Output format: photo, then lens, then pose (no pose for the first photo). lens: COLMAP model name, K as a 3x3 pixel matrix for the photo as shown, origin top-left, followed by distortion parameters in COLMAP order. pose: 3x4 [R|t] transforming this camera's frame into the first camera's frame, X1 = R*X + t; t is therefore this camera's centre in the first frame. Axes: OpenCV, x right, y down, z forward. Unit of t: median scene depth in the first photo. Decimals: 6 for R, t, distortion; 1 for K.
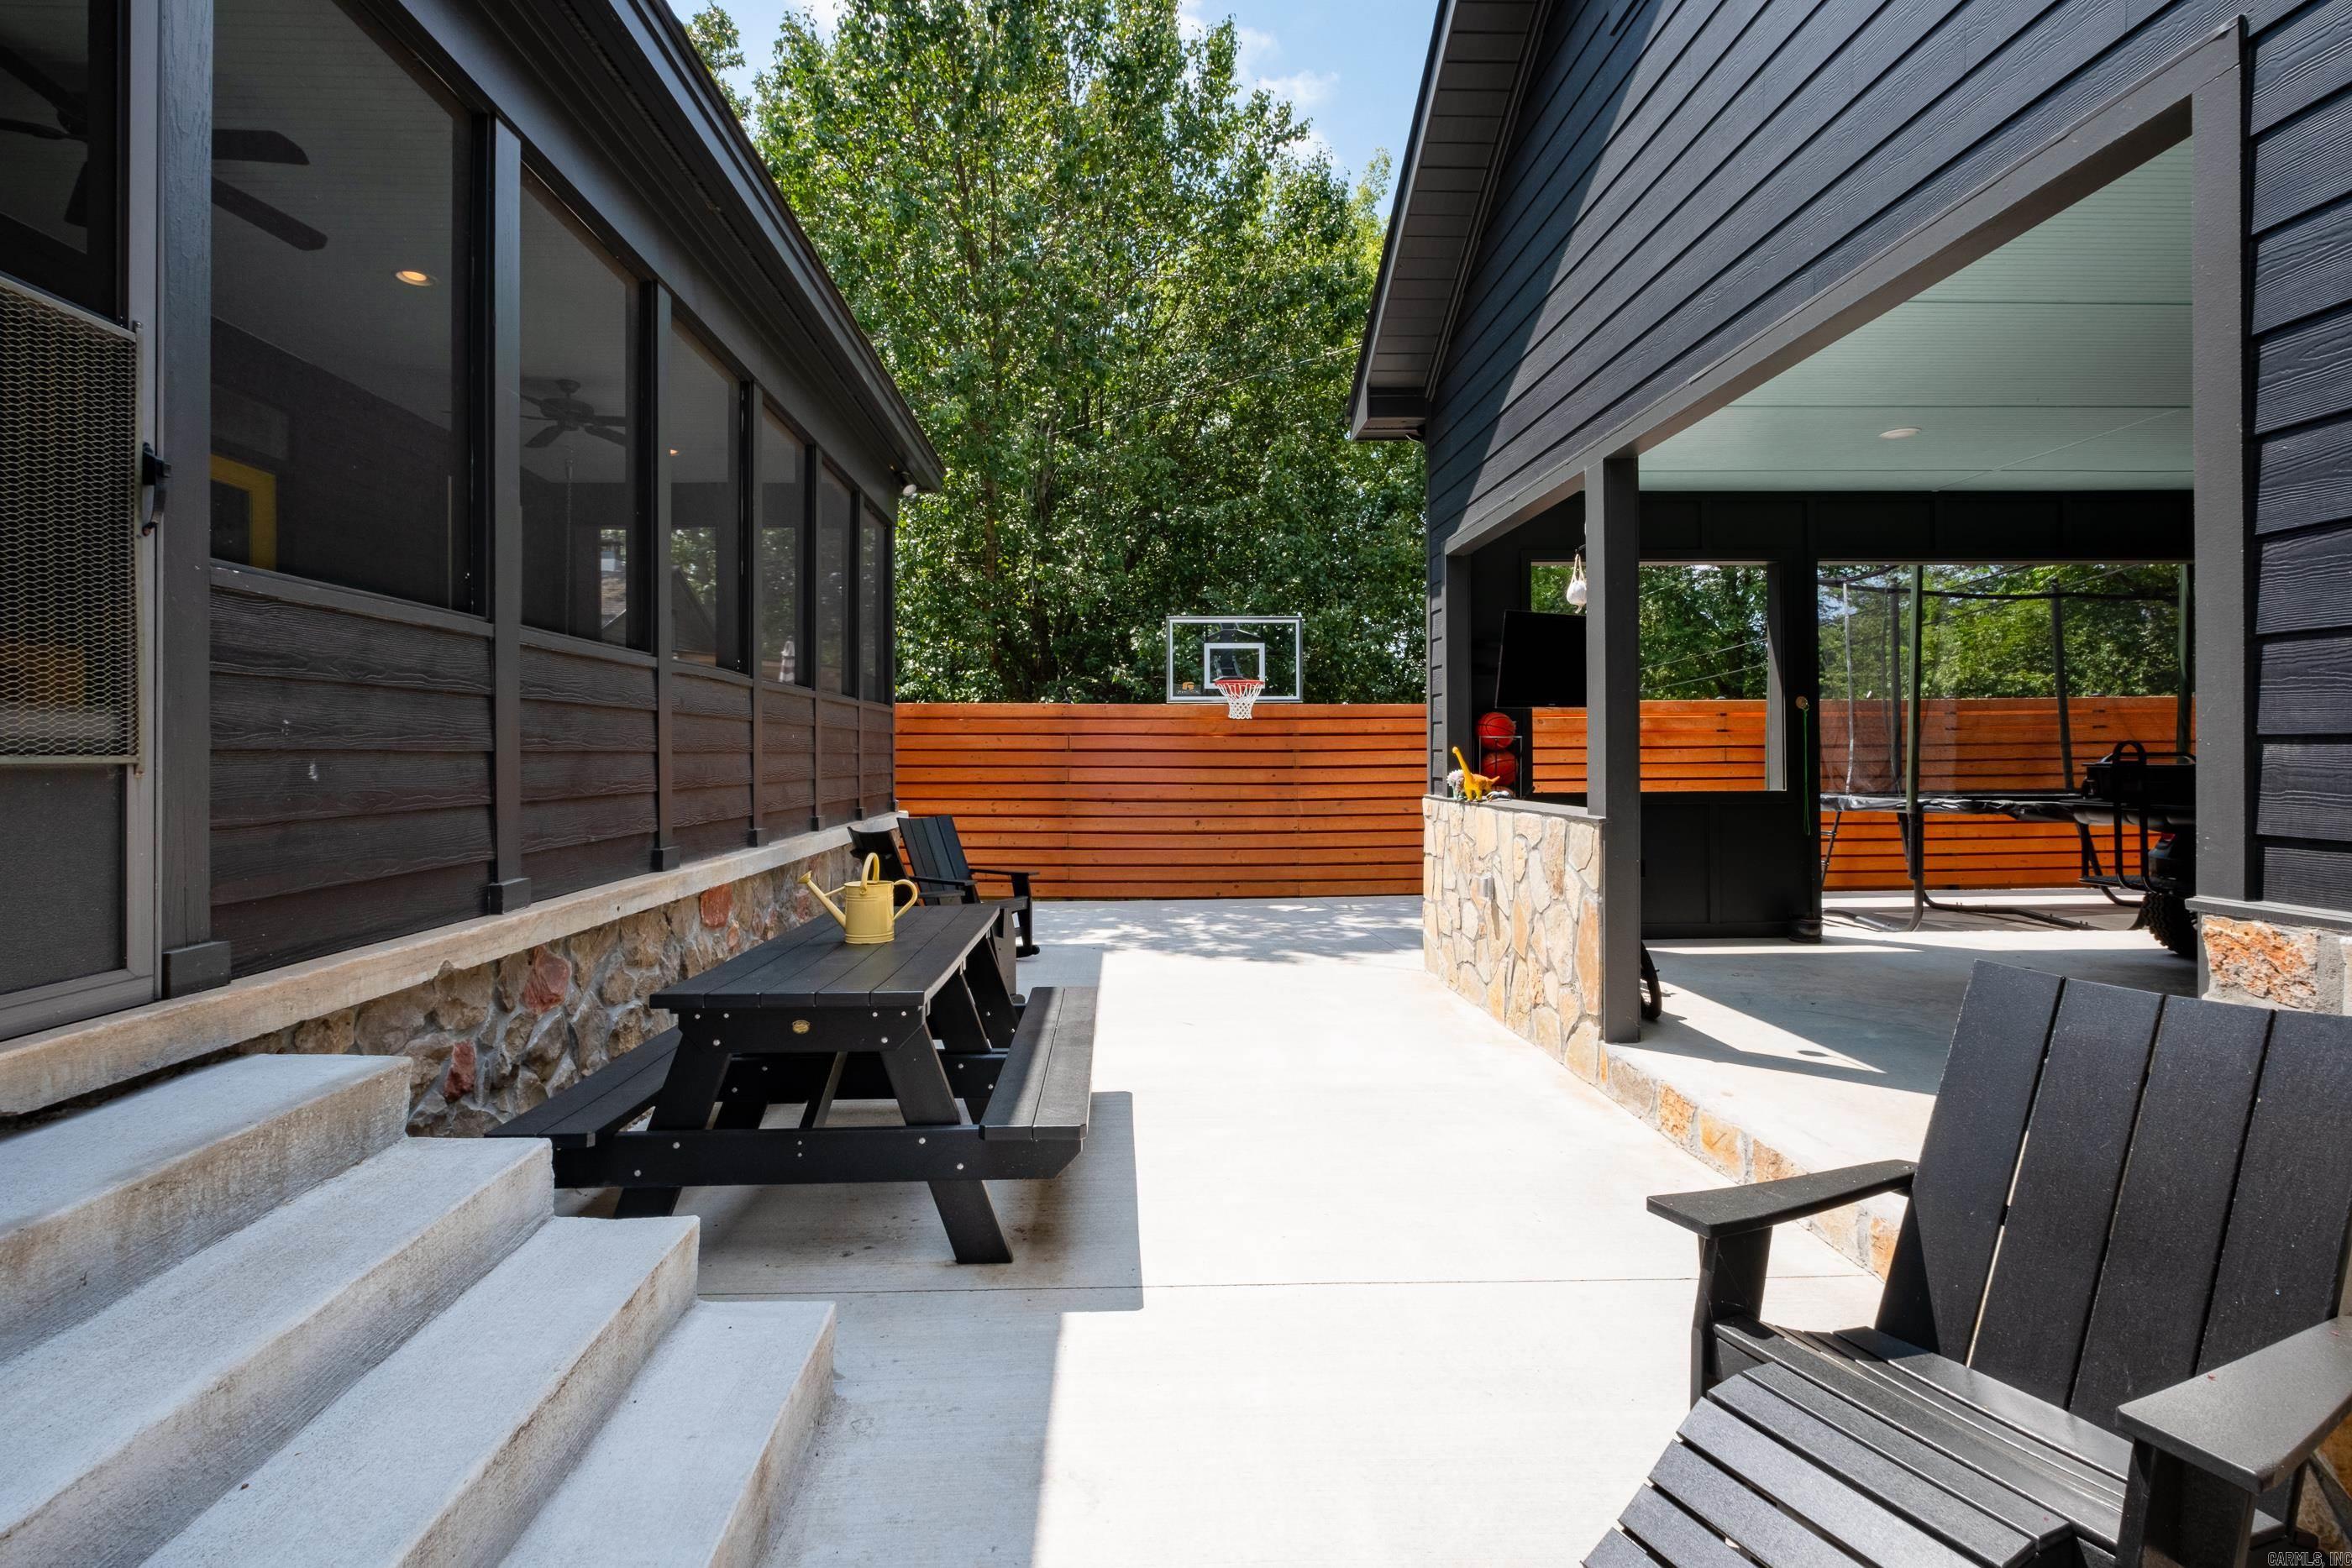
lens RADIAL K [[1066.8, 0, 1161.1], [0, 1066.8, 742.3], [0, 0, 1]] dist [0.000071, -0.000609]
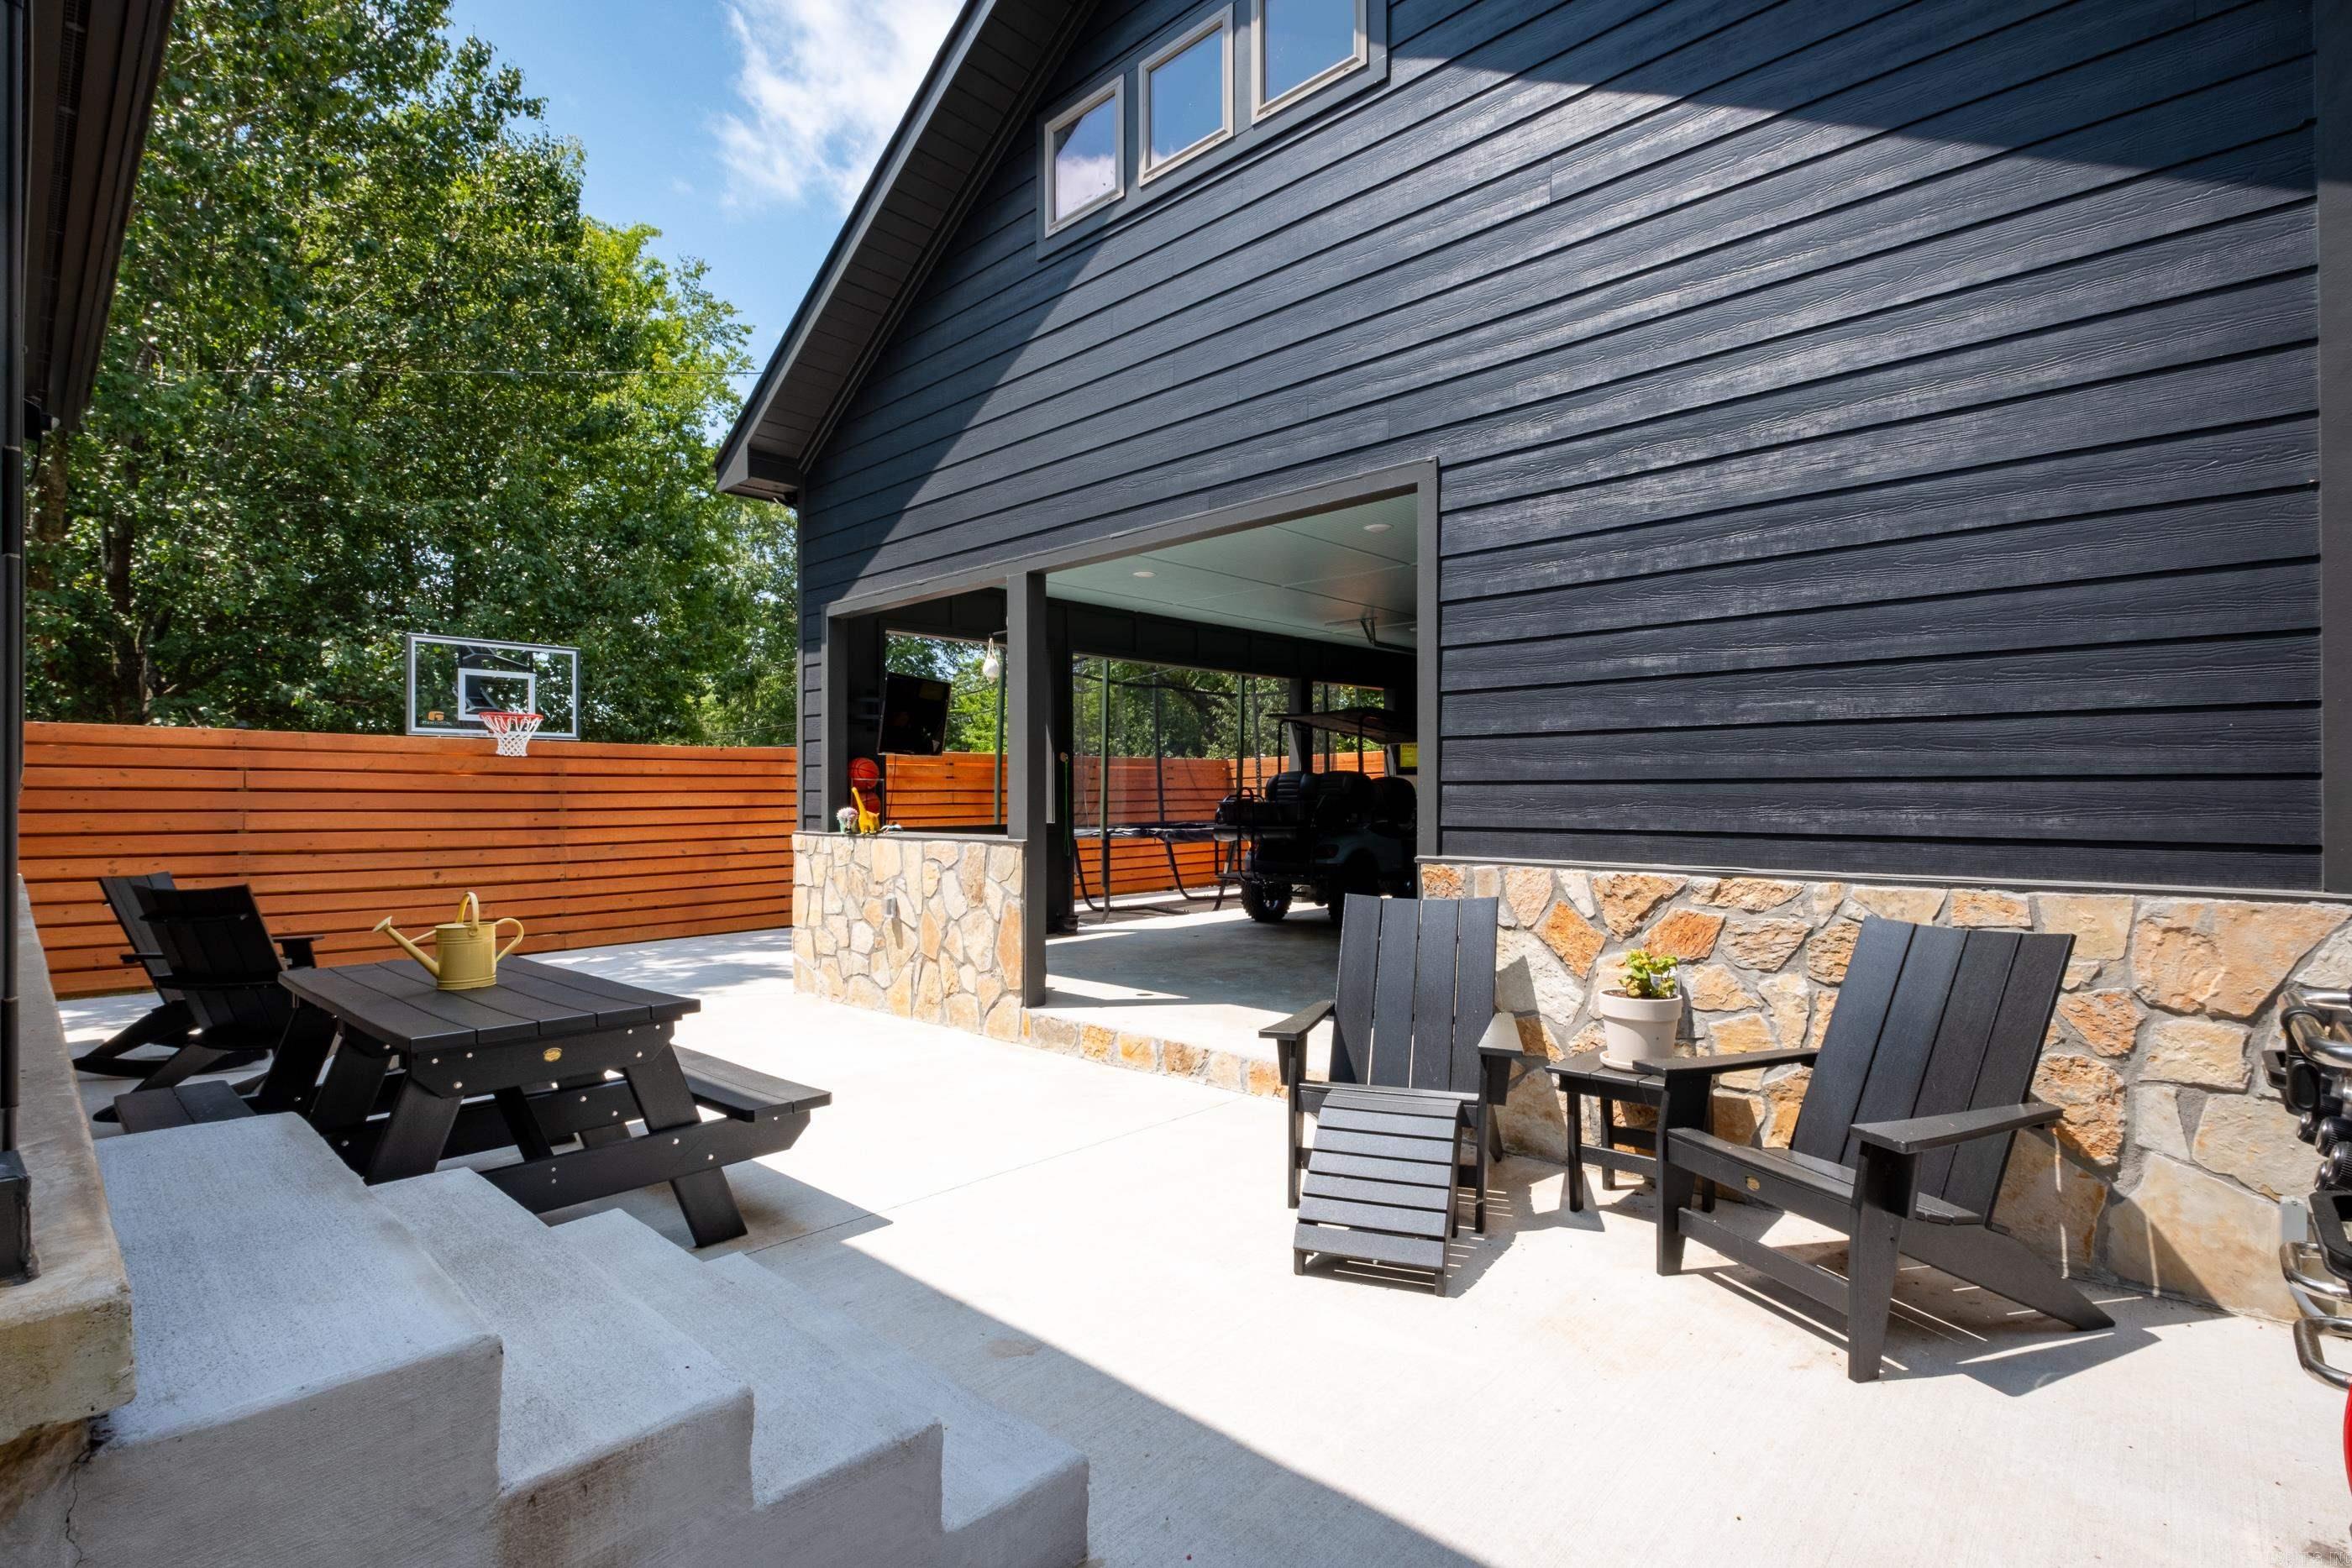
lens RADIAL K [[1072.2, 0, 1173.8], [0, 1072.2, 786.3], [0, 0, 1]] dist [-0.000152, -0.000231]
pose [[0.708705, 0.009357, 0.705443, -0.284278], [-0.008283, 0.999953, -0.004941, 0.005846], [-0.705456, -0.002342, 0.708750, -0.058645]]
